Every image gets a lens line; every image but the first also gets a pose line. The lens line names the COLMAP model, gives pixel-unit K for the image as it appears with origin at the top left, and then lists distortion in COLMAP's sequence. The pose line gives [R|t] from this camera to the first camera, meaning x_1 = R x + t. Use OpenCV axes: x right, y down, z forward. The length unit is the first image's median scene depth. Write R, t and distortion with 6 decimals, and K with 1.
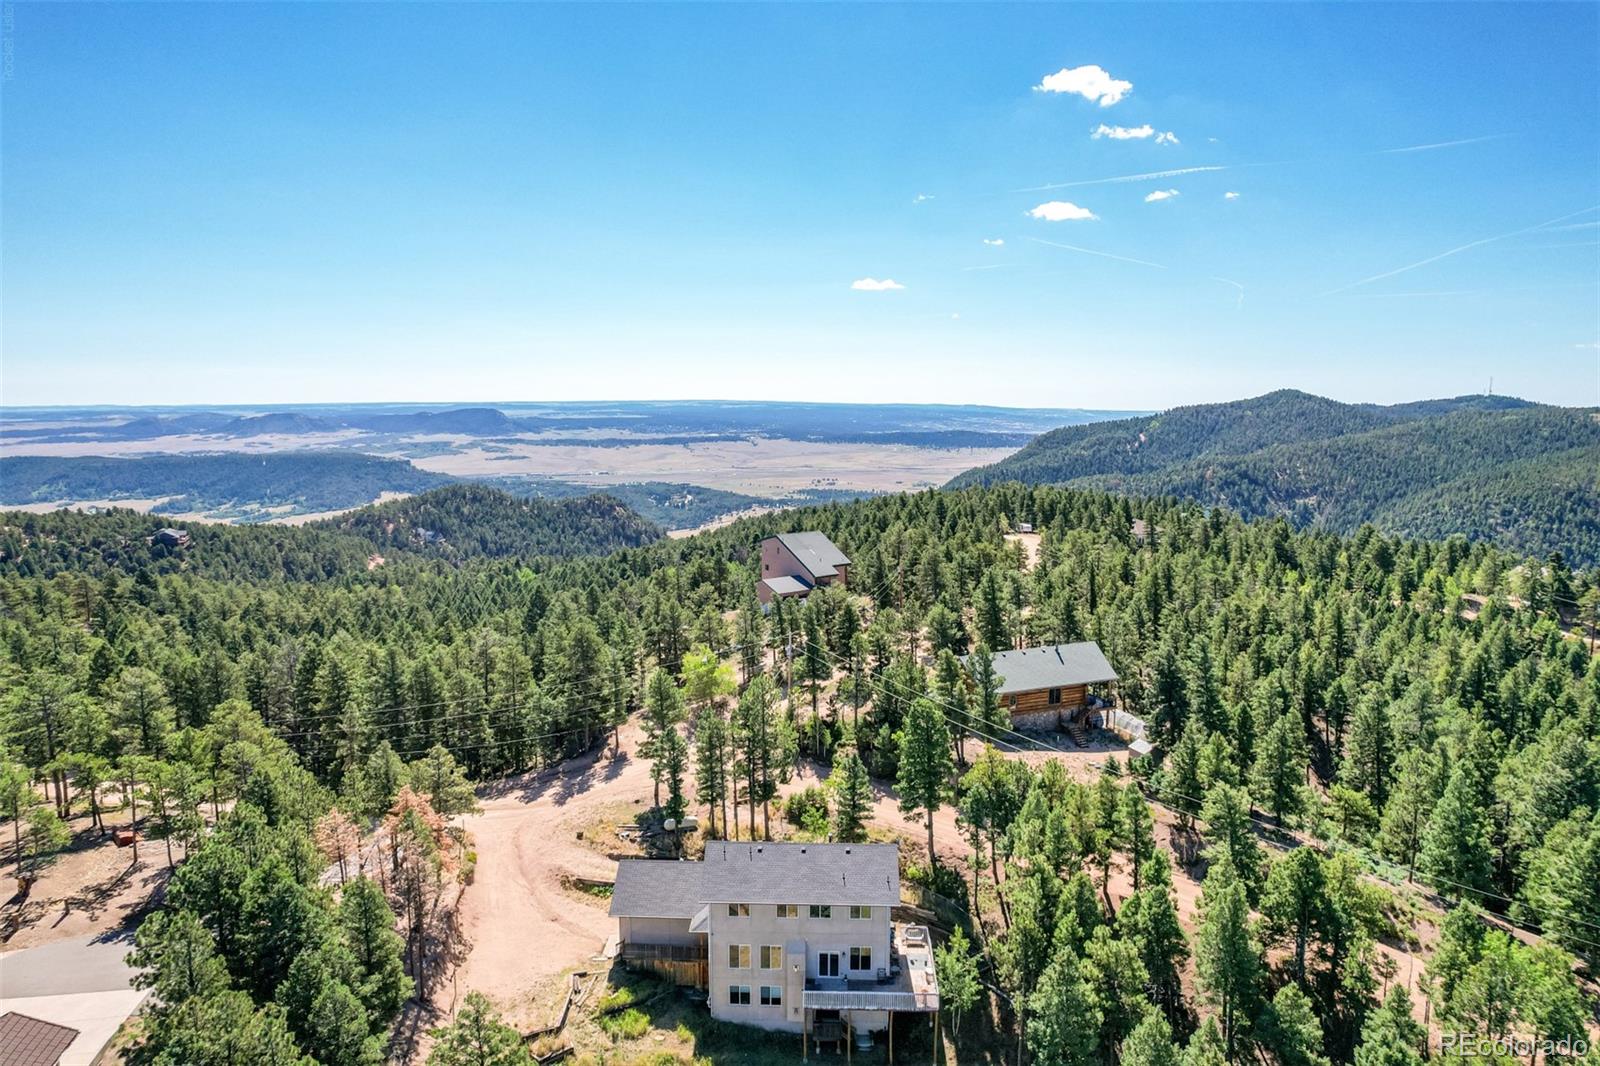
lens RADIAL K [[1017.9, 0, 791.4], [0, 1017.9, 535.9], [0, 0, 1]] dist [-0.082129, 0.064206]
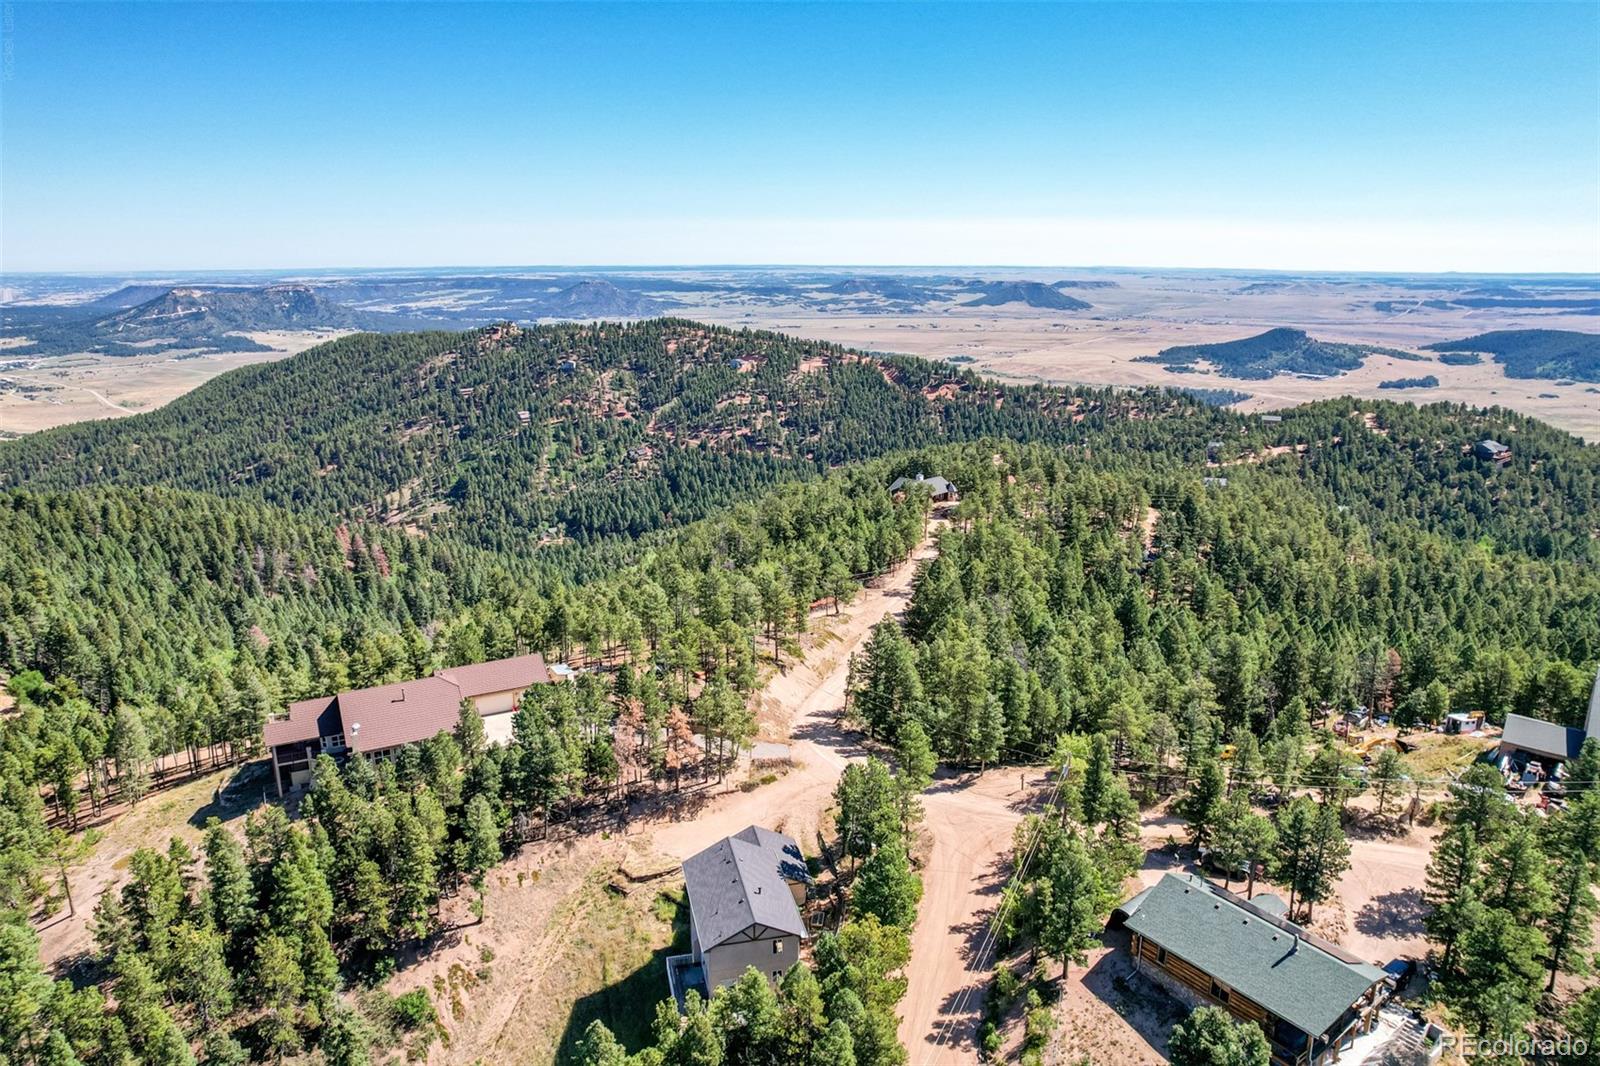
lens RADIAL K [[1018.2, 0, 805.9], [0, 1018.2, 522.0], [0, 0, 1]] dist [-0.065565, 0.065226]
pose [[0.282921, 0.244381, -0.927488, 0.062438], [-0.144023, 0.966857, 0.210821, -0.023040], [0.948268, 0.073934, 0.308740, 0.037826]]
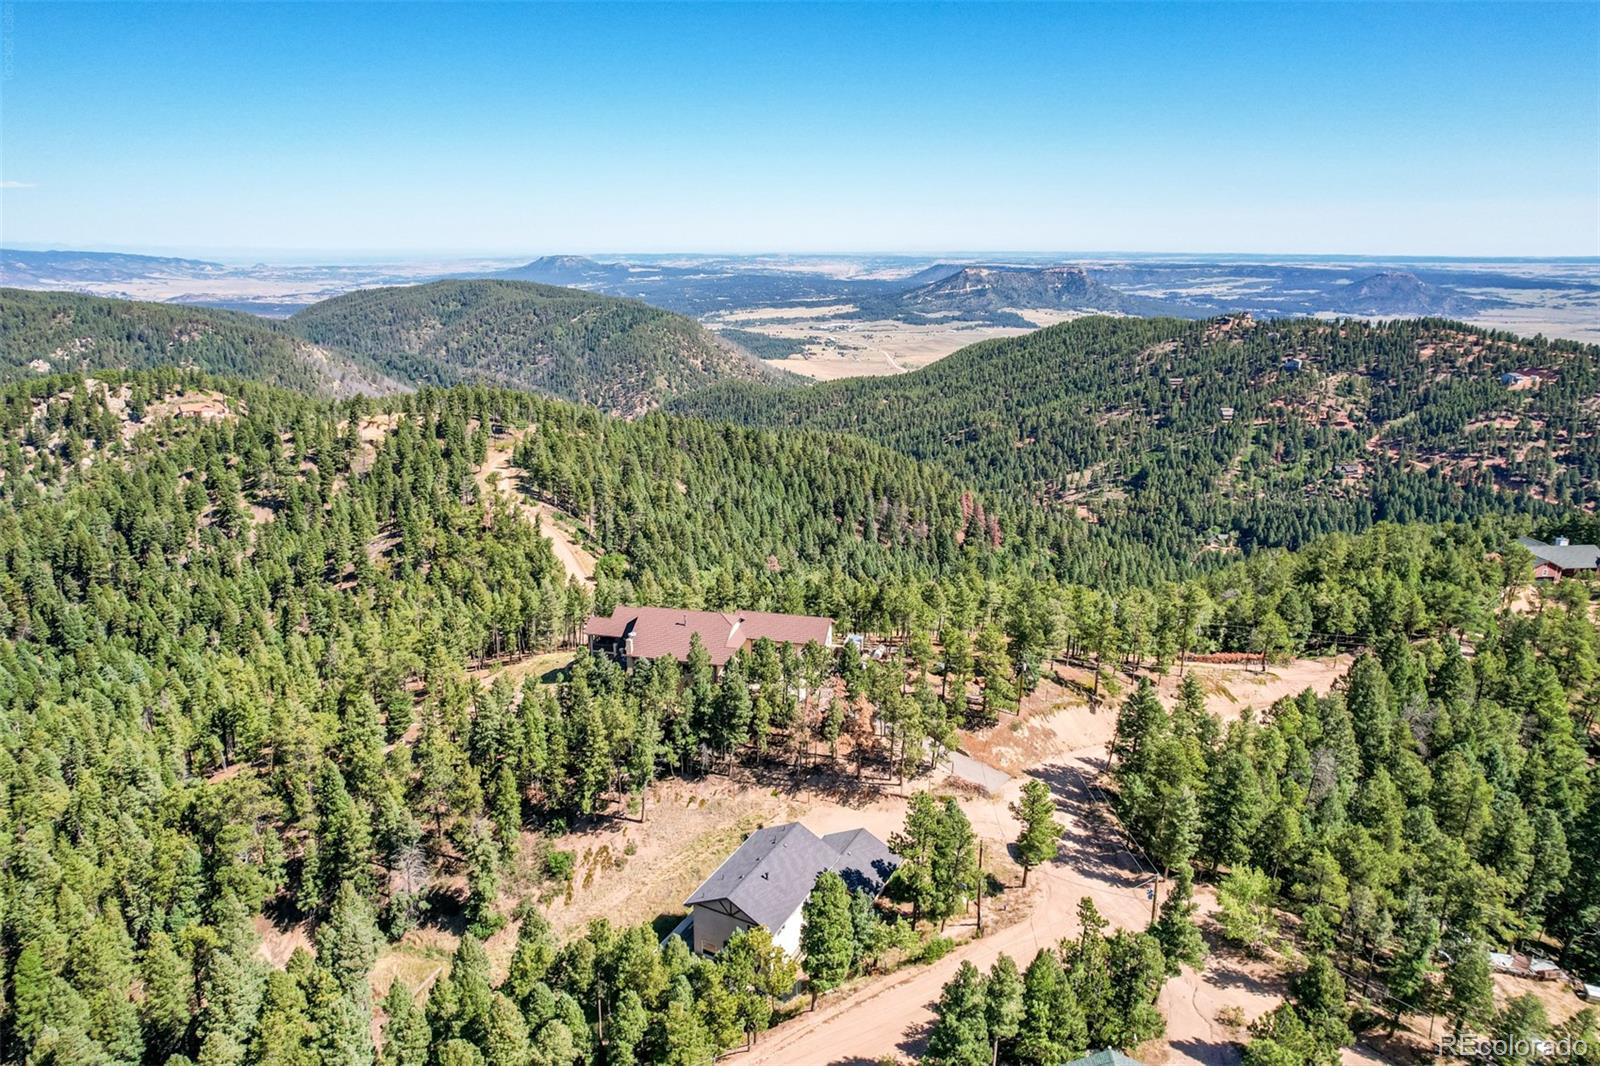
lens RADIAL K [[1042.6, 0, 791.0], [0, 1042.6, 506.0], [0, 0, 1]] dist [-0.080624, 0.077827]
pose [[-0.419091, 0.225560, -0.879480, 0.059166], [-0.135711, 0.942206, 0.306317, -0.029751], [0.897744, 0.247730, -0.364259, 0.081503]]
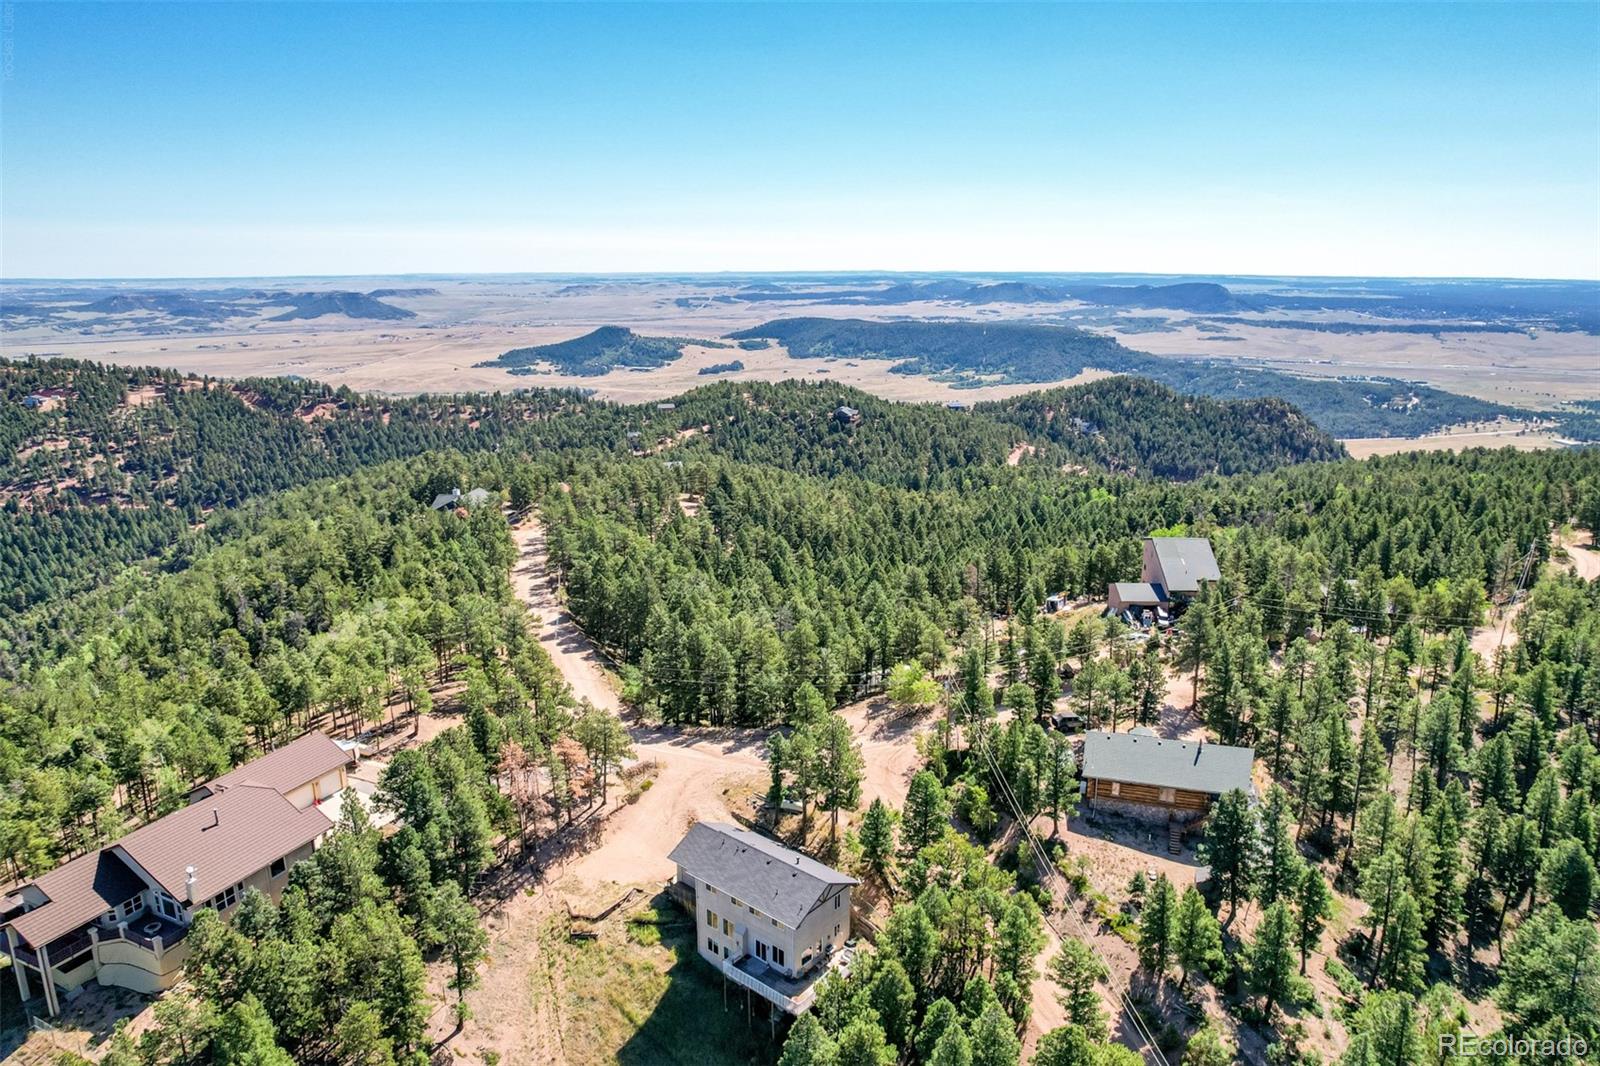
lens RADIAL K [[1018.2, 0, 805.9], [0, 1018.2, 522.0], [0, 0, 1]] dist [-0.065565, 0.065226]
pose [[0.791666, 0.149495, -0.592381, 0.041671], [-0.086862, 0.987293, 0.133073, -0.016543], [0.604747, -0.053894, 0.794592, 0.000624]]
